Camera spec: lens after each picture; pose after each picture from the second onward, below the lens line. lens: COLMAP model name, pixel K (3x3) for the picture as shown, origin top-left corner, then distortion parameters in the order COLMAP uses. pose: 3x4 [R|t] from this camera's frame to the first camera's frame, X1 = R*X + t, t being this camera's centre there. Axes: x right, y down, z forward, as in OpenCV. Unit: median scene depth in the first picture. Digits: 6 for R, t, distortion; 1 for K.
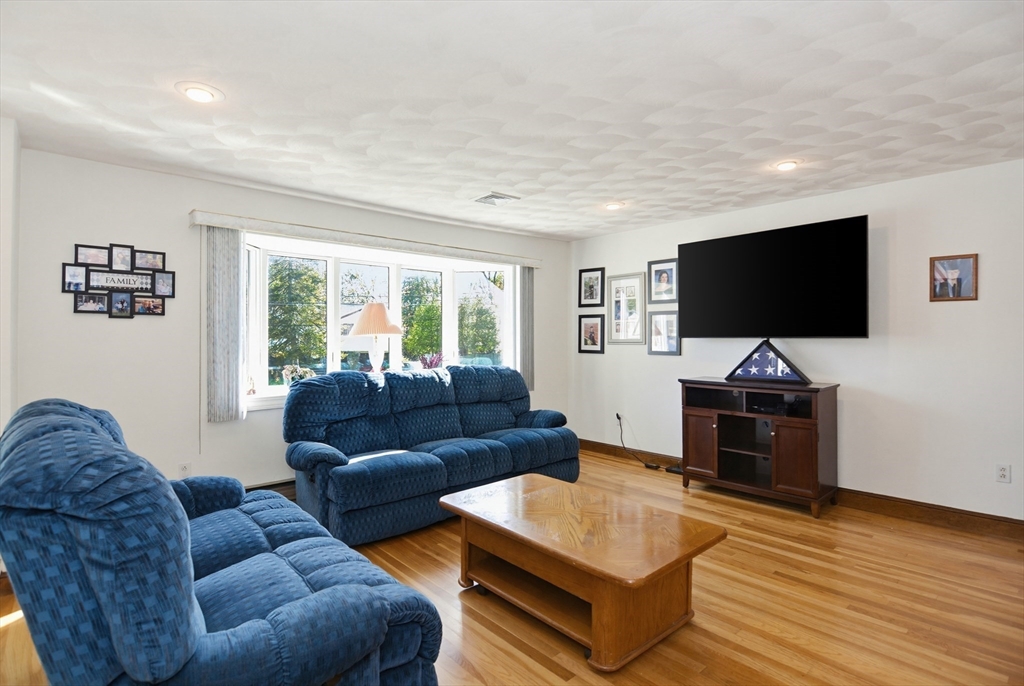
lens RADIAL K [[525.0, 0, 508.6], [0, 525.0, 338.0], [0, 0, 1]] dist [-0.002131, -0.000626]
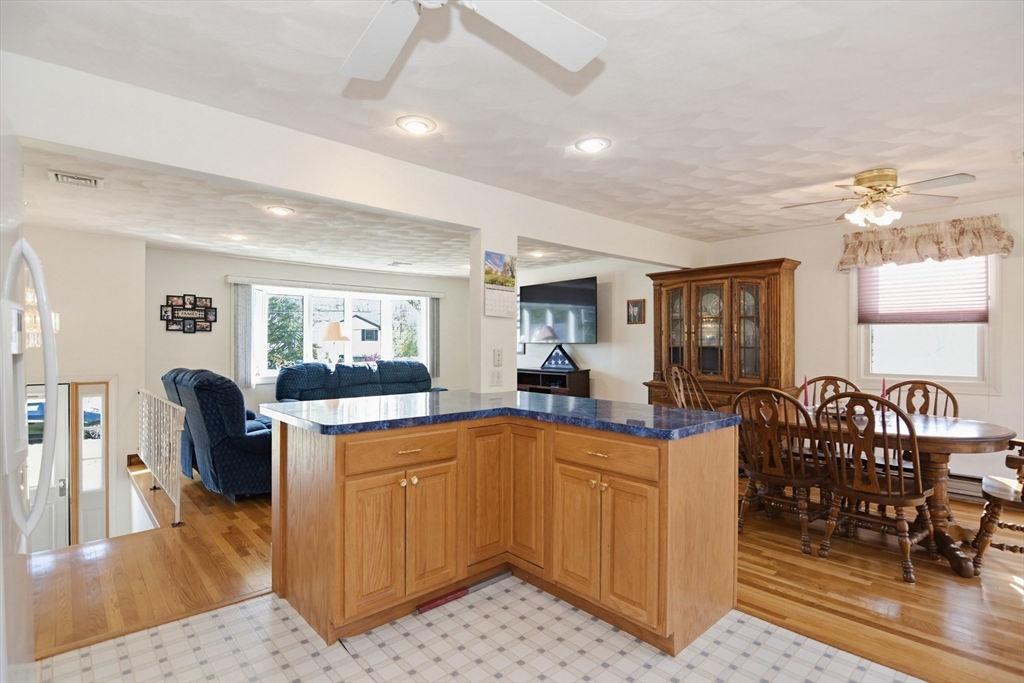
lens RADIAL K [[500.9, 0, 512.8], [0, 500.9, 345.5], [0, 0, 1]] dist [-0.004997, -0.000710]
pose [[0.999642, 0.000855, 0.026736, 0.372810], [-0.001005, 0.999984, 0.005612, -0.004158], [-0.026730, -0.005636, 0.999627, -0.814429]]
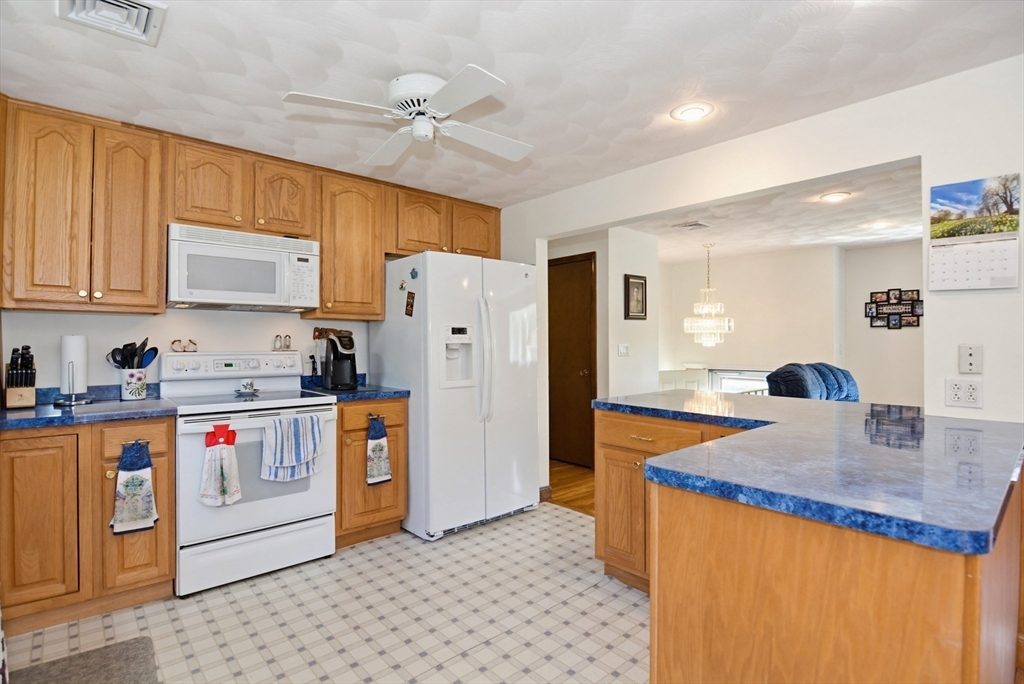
lens RADIAL K [[500.9, 0, 512.8], [0, 500.9, 346.0], [0, 0, 1]] dist [-0.004997, -0.000710]
pose [[0.015745, 0.006759, -0.999853, 0.950201], [0.004358, 0.999967, 0.006828, 0.003791], [0.999867, -0.004465, 0.015715, -0.351157]]
